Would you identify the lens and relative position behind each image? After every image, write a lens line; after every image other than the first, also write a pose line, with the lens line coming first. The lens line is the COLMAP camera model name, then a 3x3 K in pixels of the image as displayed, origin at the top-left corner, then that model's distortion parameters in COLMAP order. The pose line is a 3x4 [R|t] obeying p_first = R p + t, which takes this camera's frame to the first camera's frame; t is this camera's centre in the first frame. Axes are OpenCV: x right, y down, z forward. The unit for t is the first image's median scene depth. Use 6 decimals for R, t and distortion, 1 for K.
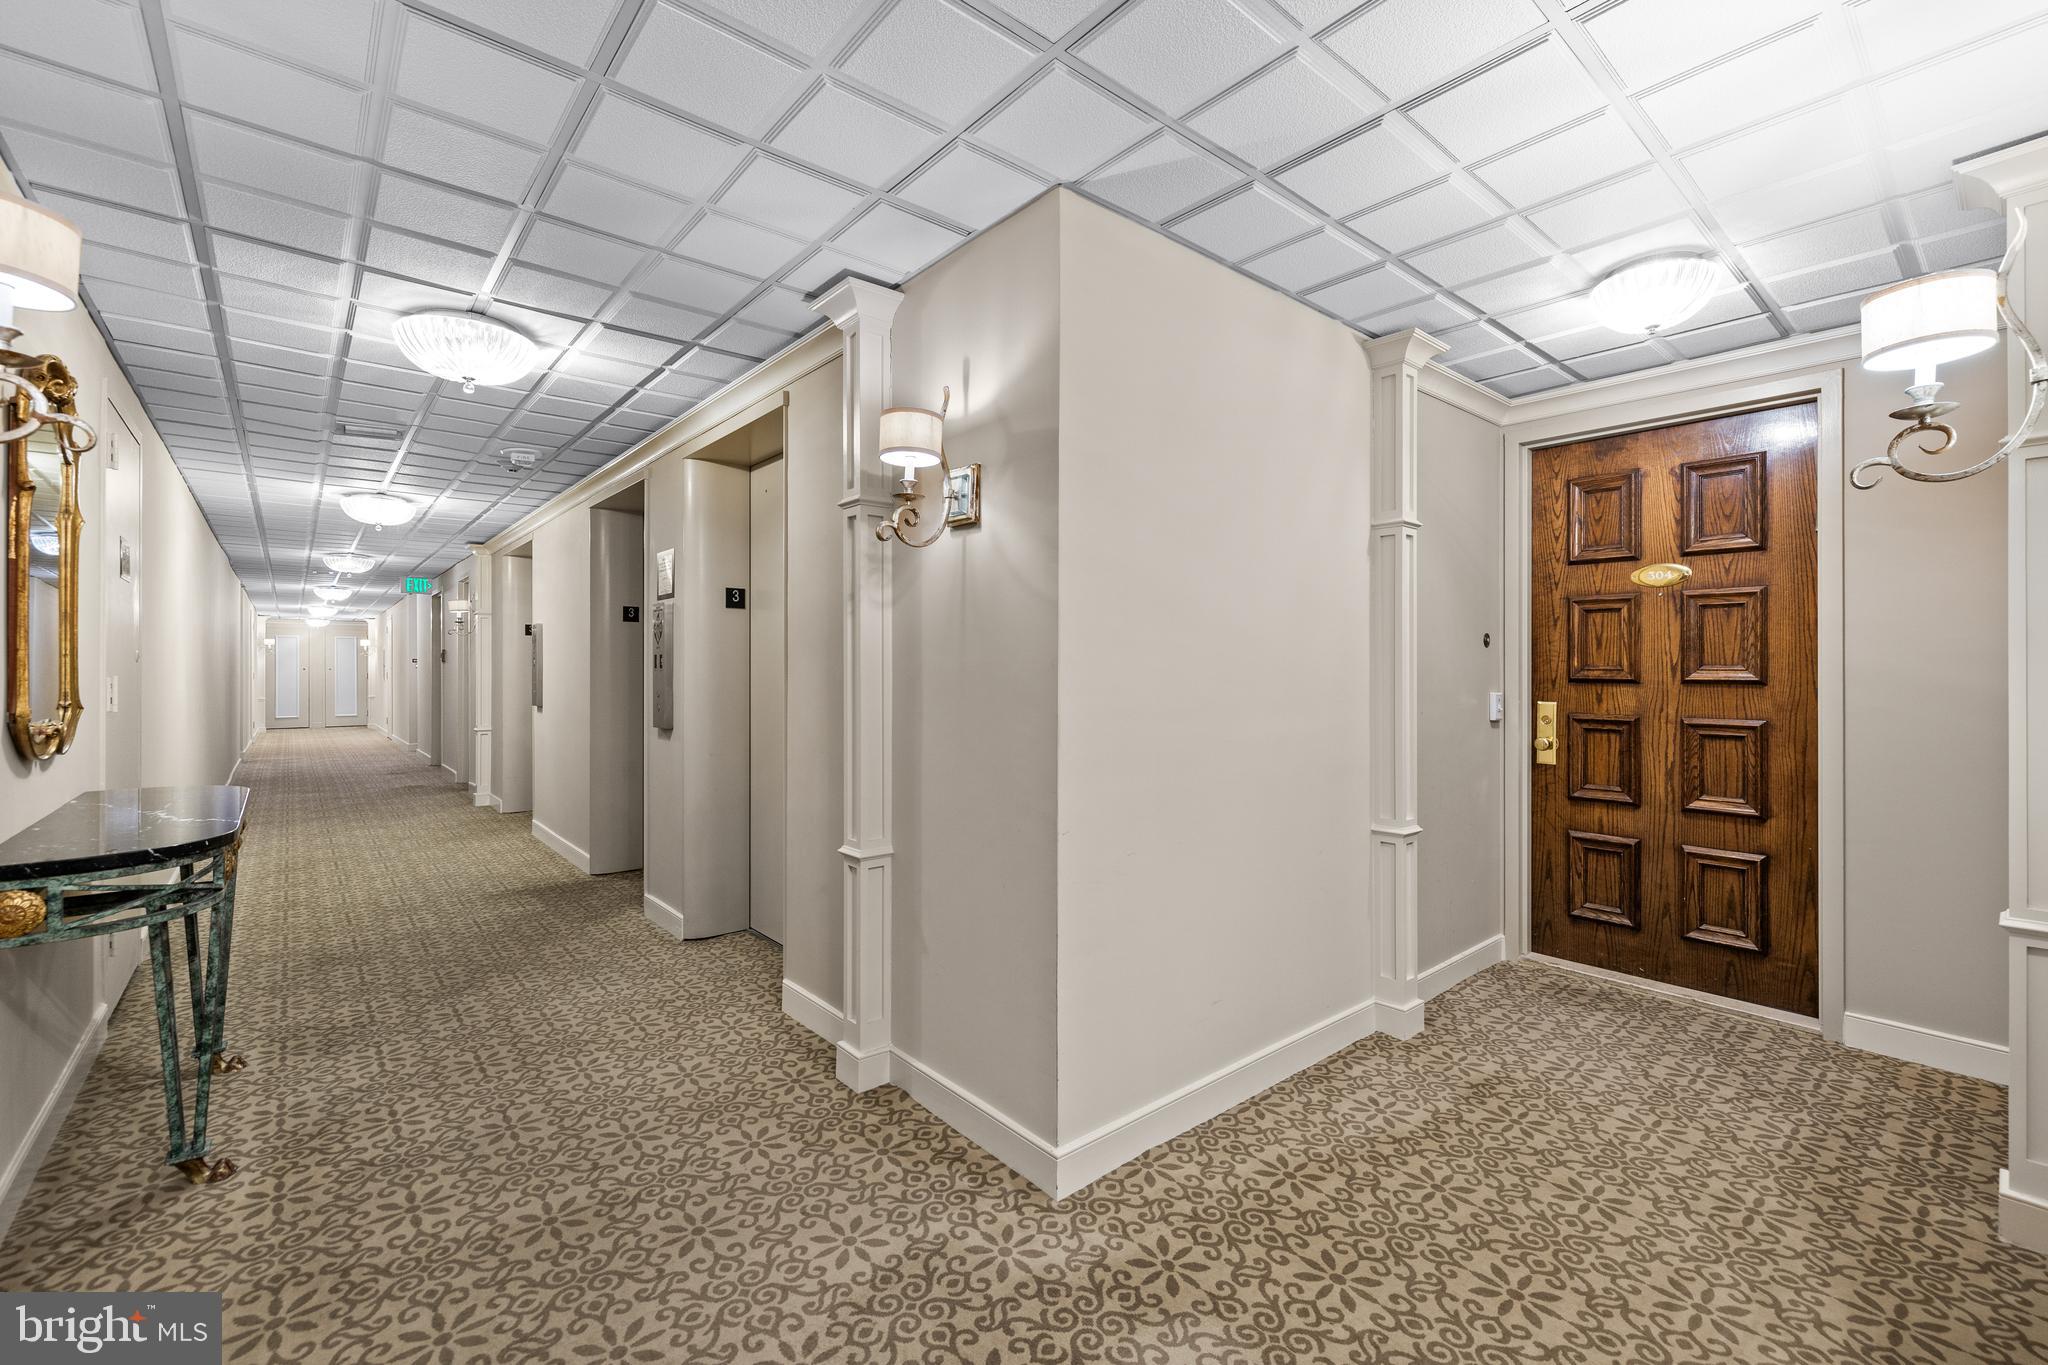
lens RADIAL K [[869.4, 0, 1027.8], [0, 869.4, 668.9], [0, 0, 1]] dist [0.005092, -0.000768]
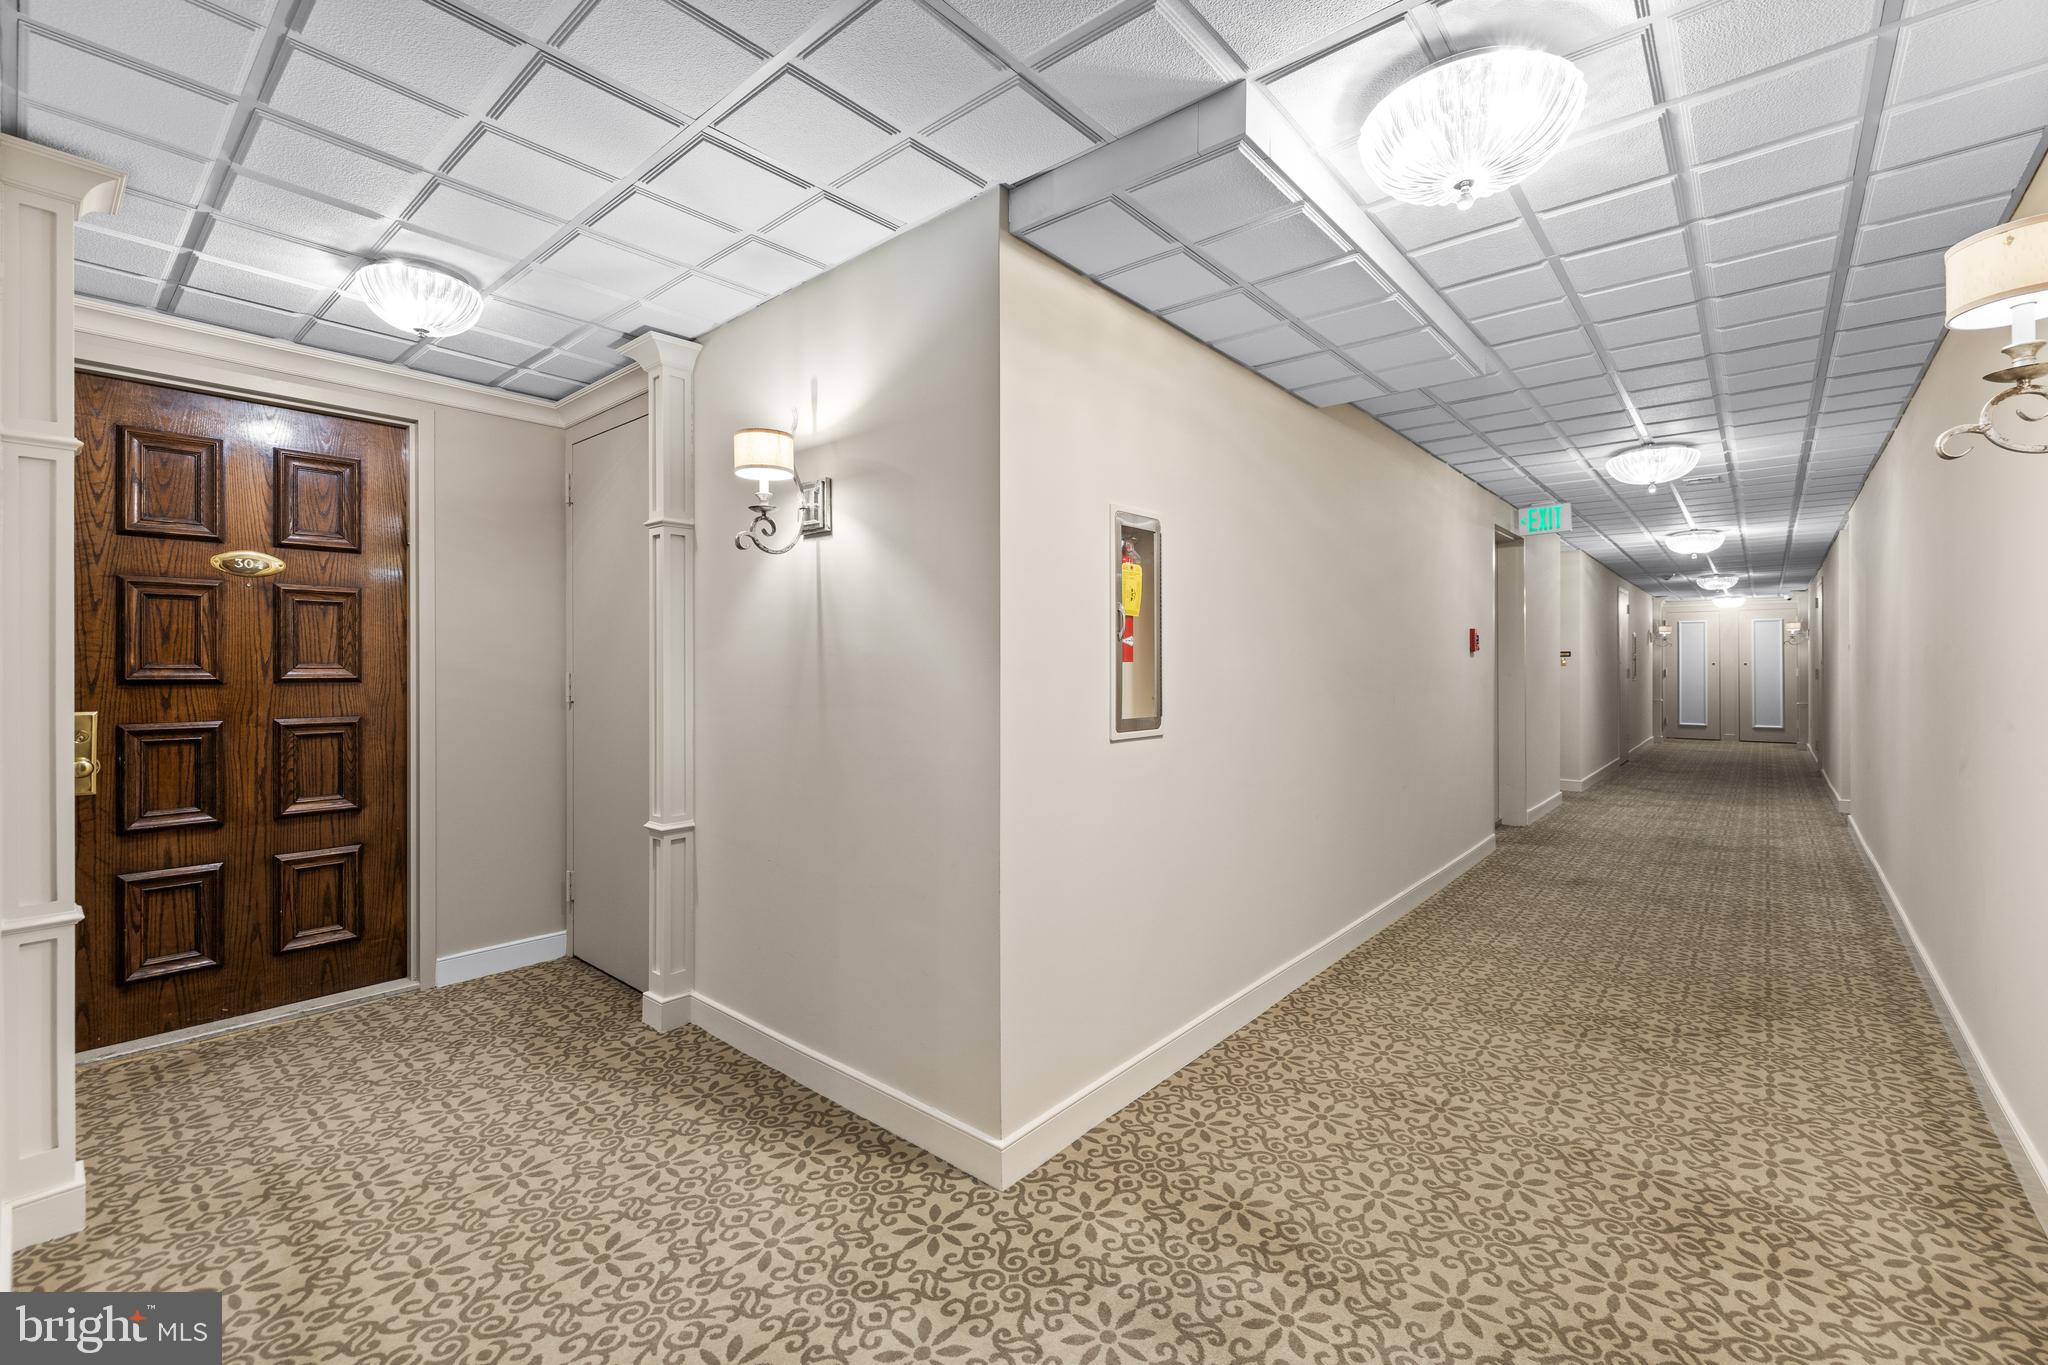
lens RADIAL K [[869.4, 0, 1027.2], [0, 869.4, 671.9], [0, 0, 1]] dist [0.005092, -0.000768]
pose [[-0.158773, -0.009410, 0.987270, -0.341323], [0.004428, 0.999938, 0.010242, -0.001234], [-0.987305, 0.005998, -0.158721, 0.400514]]
